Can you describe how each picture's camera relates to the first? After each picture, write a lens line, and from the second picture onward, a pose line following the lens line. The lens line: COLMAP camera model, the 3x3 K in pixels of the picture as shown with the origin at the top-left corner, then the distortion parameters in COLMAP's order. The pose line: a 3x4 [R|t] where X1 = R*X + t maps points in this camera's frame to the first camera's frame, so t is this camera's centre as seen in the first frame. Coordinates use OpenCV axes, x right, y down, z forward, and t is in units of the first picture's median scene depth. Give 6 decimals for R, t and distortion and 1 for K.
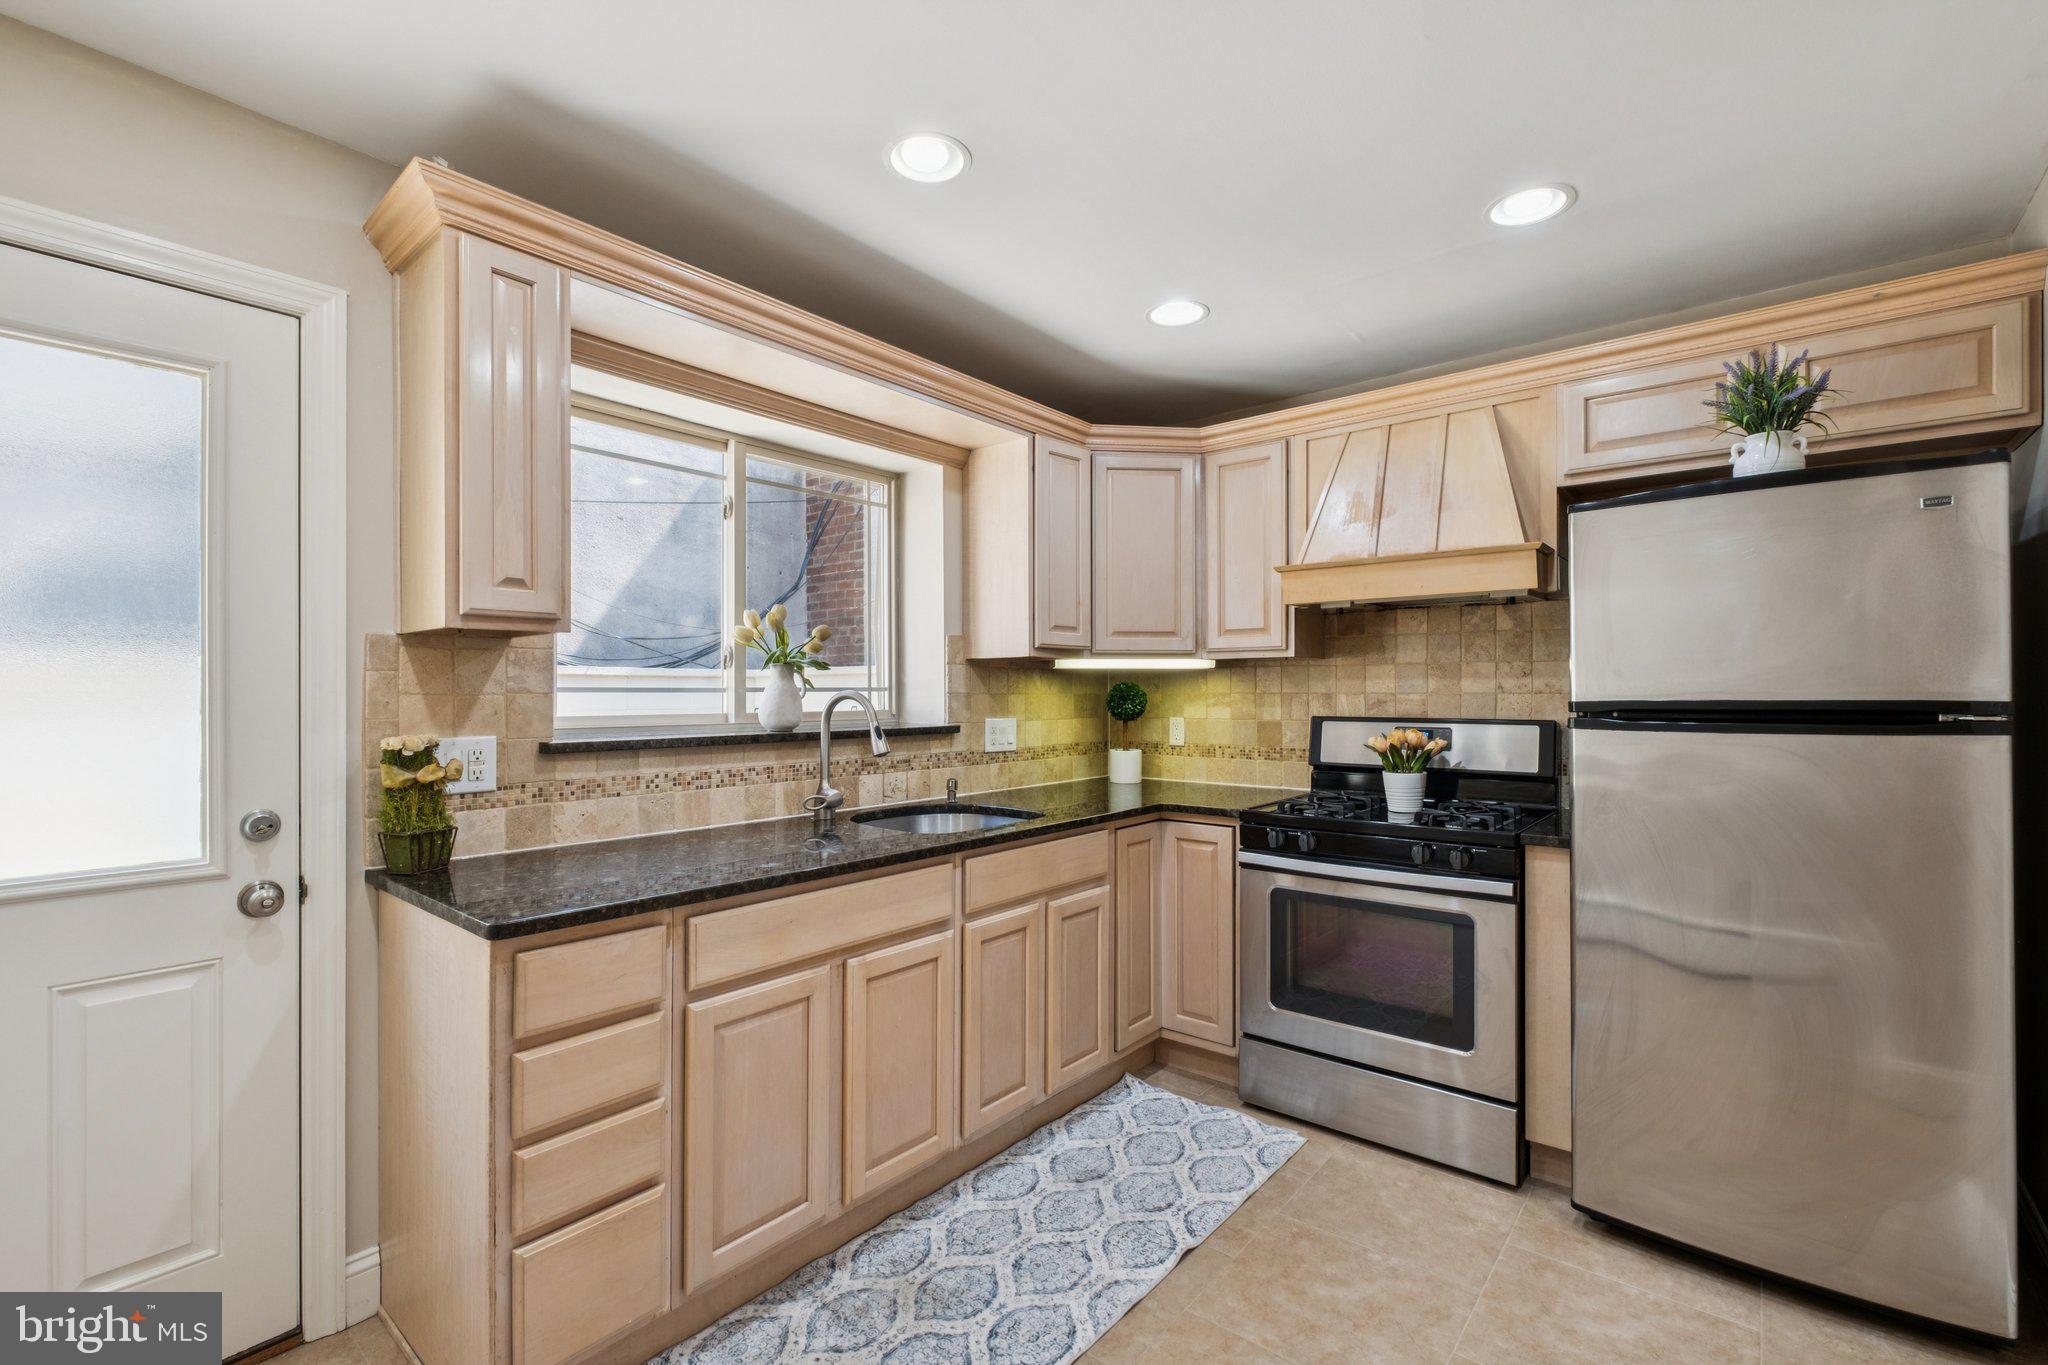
lens RADIAL K [[898.1, 0, 1024.1], [0, 898.1, 695.3], [0, 0, 1]] dist [-0.003976, -0.000034]
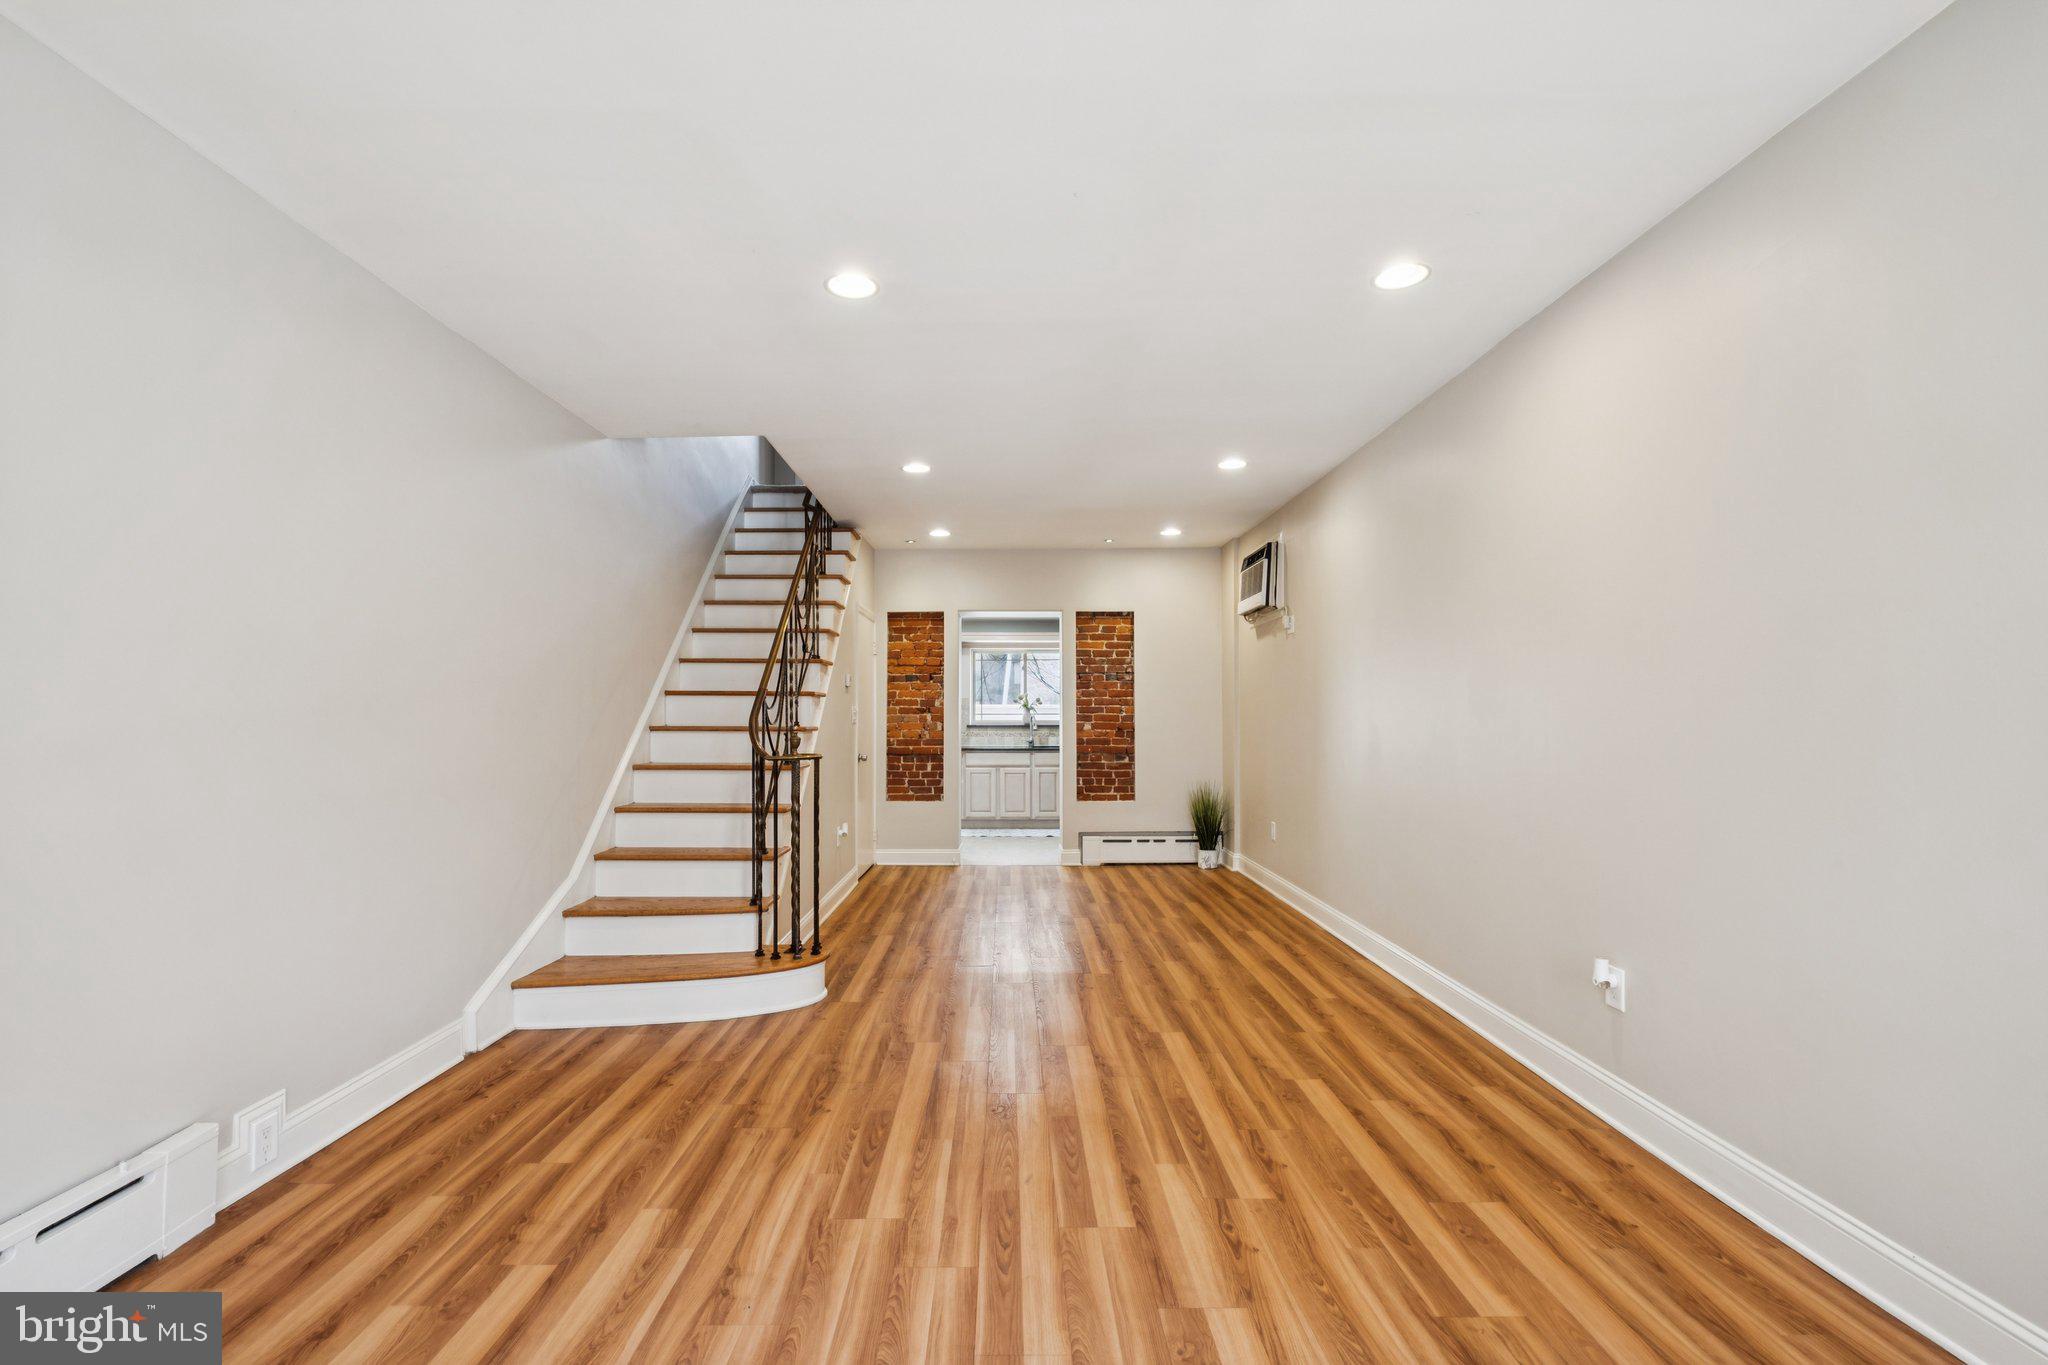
lens RADIAL K [[898.1, 0, 1008.1], [0, 898.1, 691.1], [0, 0, 1]] dist [-0.003976, -0.000034]
pose [[0.641338, -0.024885, -0.766855, 2.682590], [0.000737, 0.999493, -0.031818, 0.016735], [0.767258, 0.019841, 0.641031, -1.594301]]
